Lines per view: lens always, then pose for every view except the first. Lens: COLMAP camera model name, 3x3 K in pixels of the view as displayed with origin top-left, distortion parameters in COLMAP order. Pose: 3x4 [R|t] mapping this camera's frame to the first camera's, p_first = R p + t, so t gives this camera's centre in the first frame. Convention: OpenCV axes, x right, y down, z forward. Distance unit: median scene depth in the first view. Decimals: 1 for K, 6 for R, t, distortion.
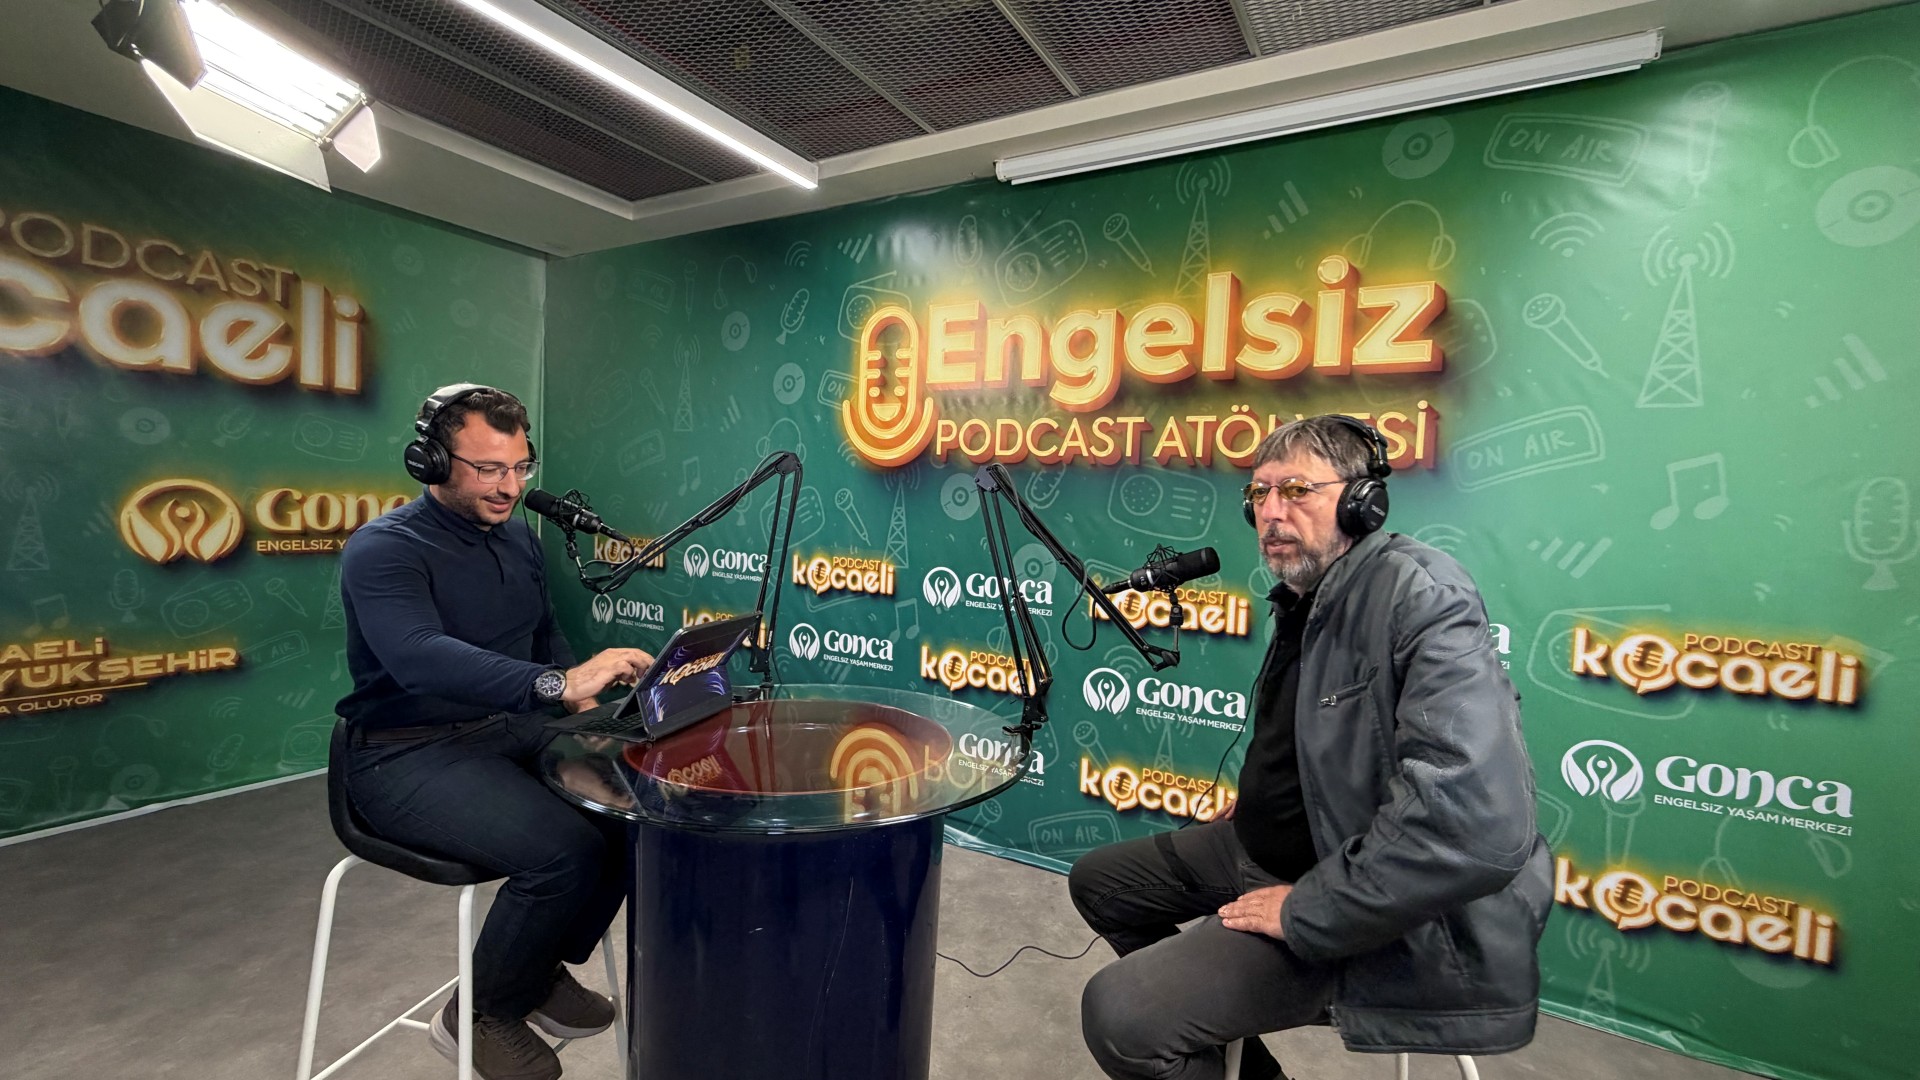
lens RADIAL K [[809.5, 0, 971.4], [0, 809.5, 542.6], [0, 0, 1]] dist [-0.001447, -0.000889]
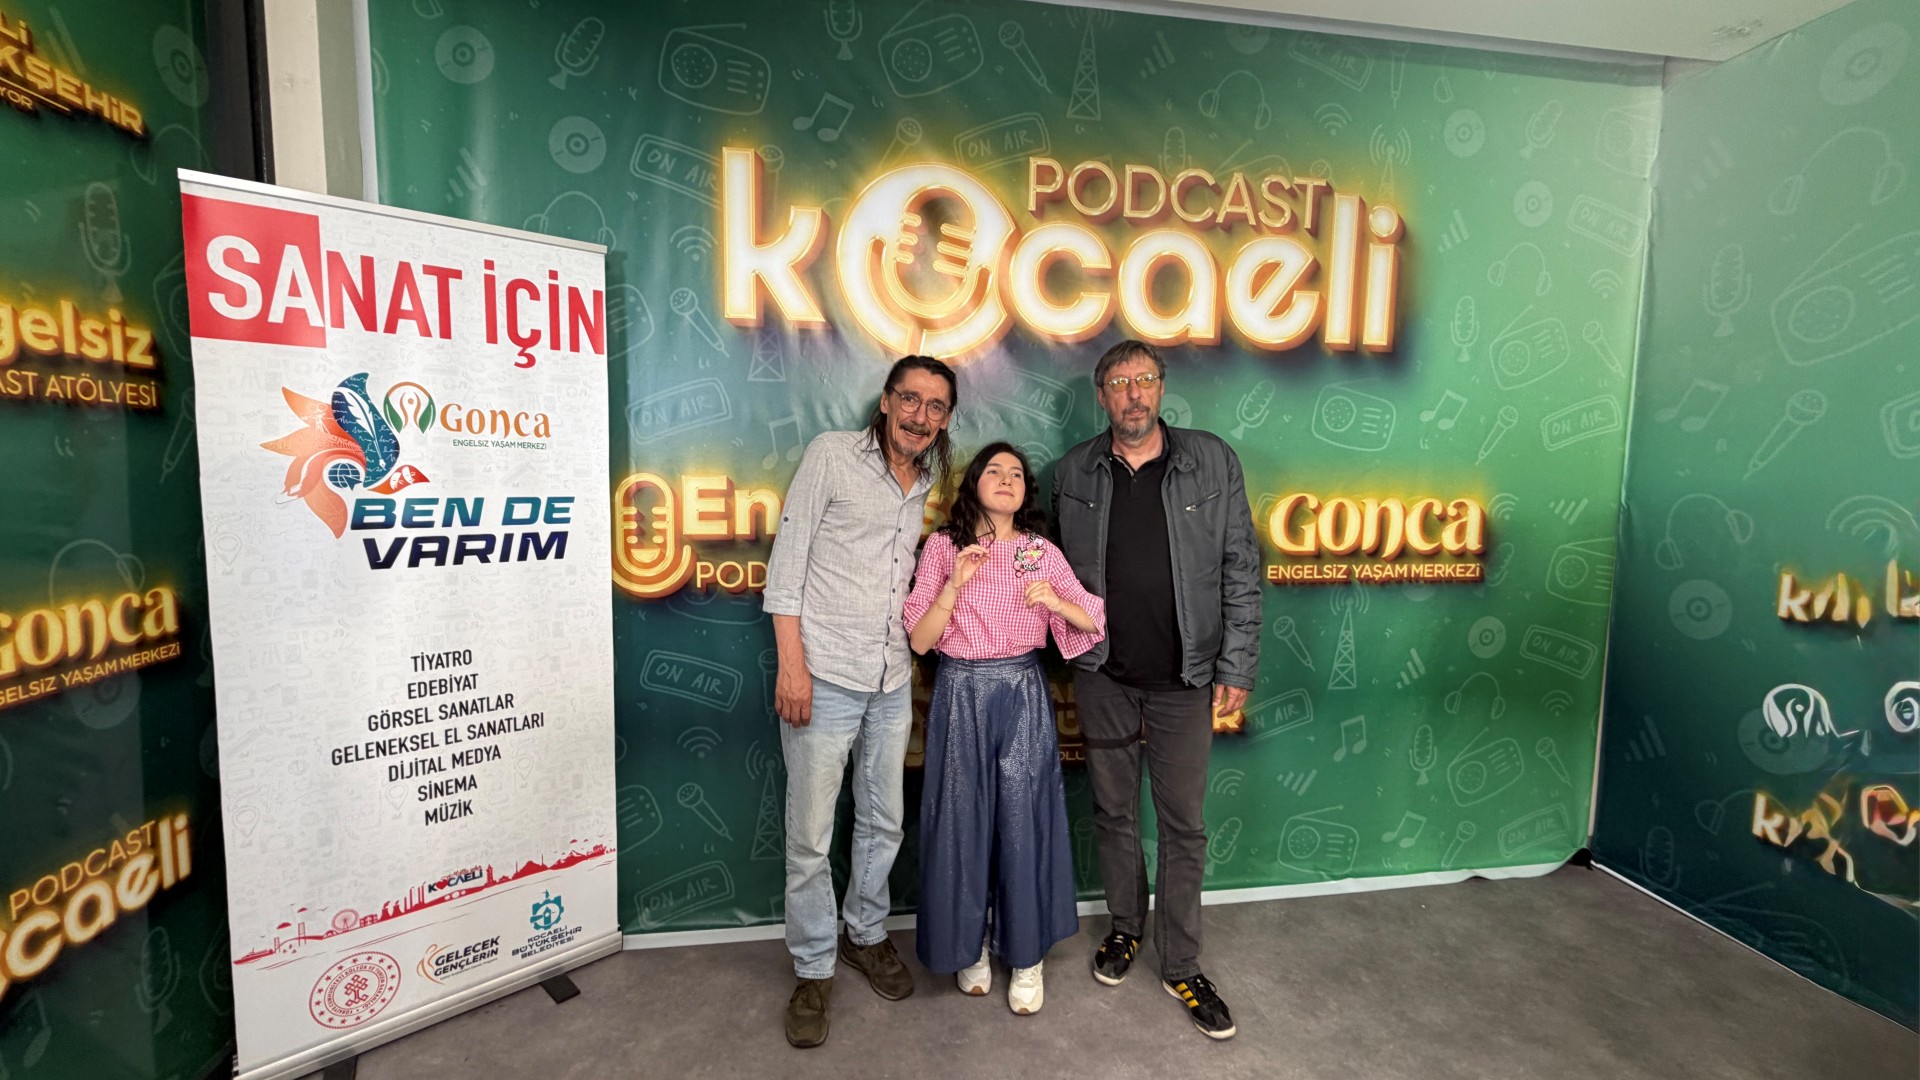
lens RADIAL K [[809.5, 0, 962.5], [0, 809.5, 542.2], [0, 0, 1]] dist [-0.001447, -0.000889]
pose [[0.613103, 0.049221, -0.788468, -0.564937], [-0.025474, 0.998770, 0.042541, -0.056612], [0.789592, -0.005997, 0.613603, 0.390011]]
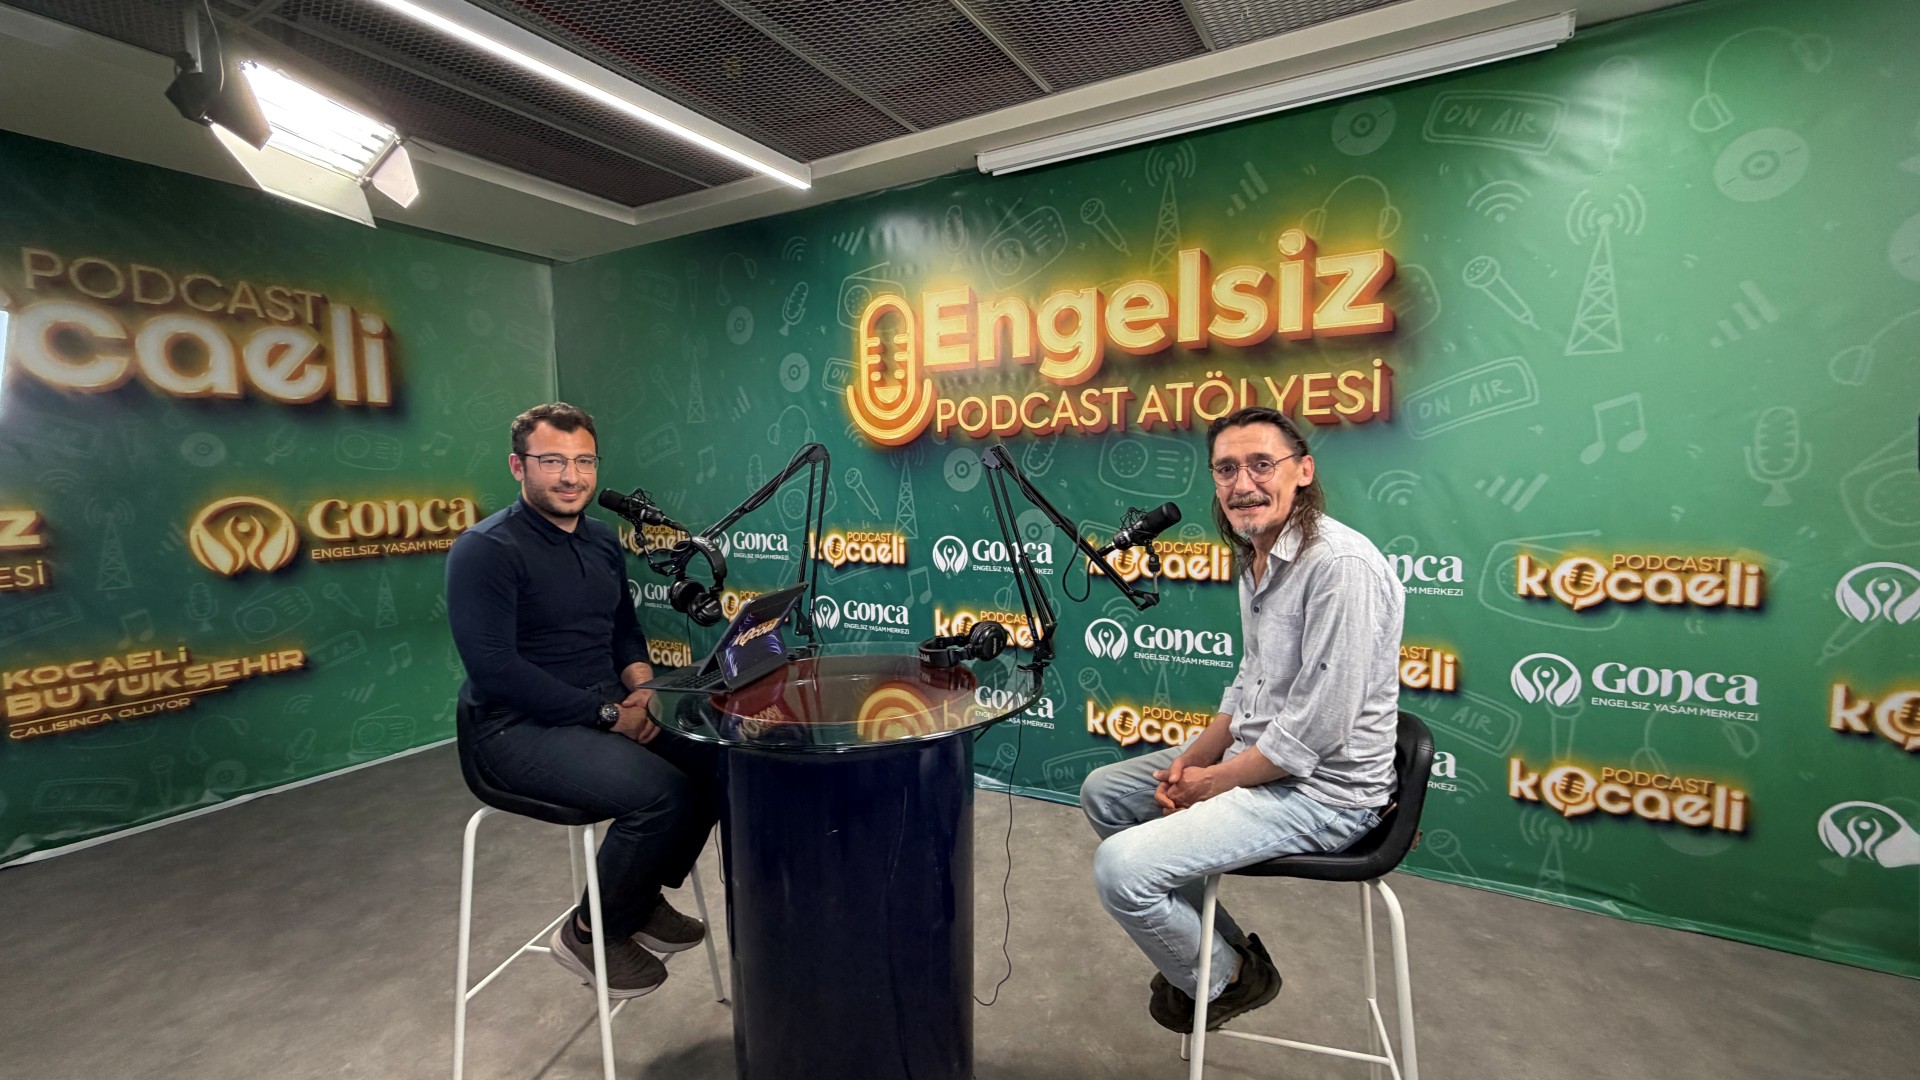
lens RADIAL K [[809.5, 0, 972.7], [0, 809.5, 542.0], [0, 0, 1]] dist [-0.001447, -0.000889]
pose [[0.998171, -0.060279, 0.004499, -0.011838], [0.060055, 0.997410, 0.039583, -0.002705], [-0.006874, -0.039240, 0.999206, -0.096169]]
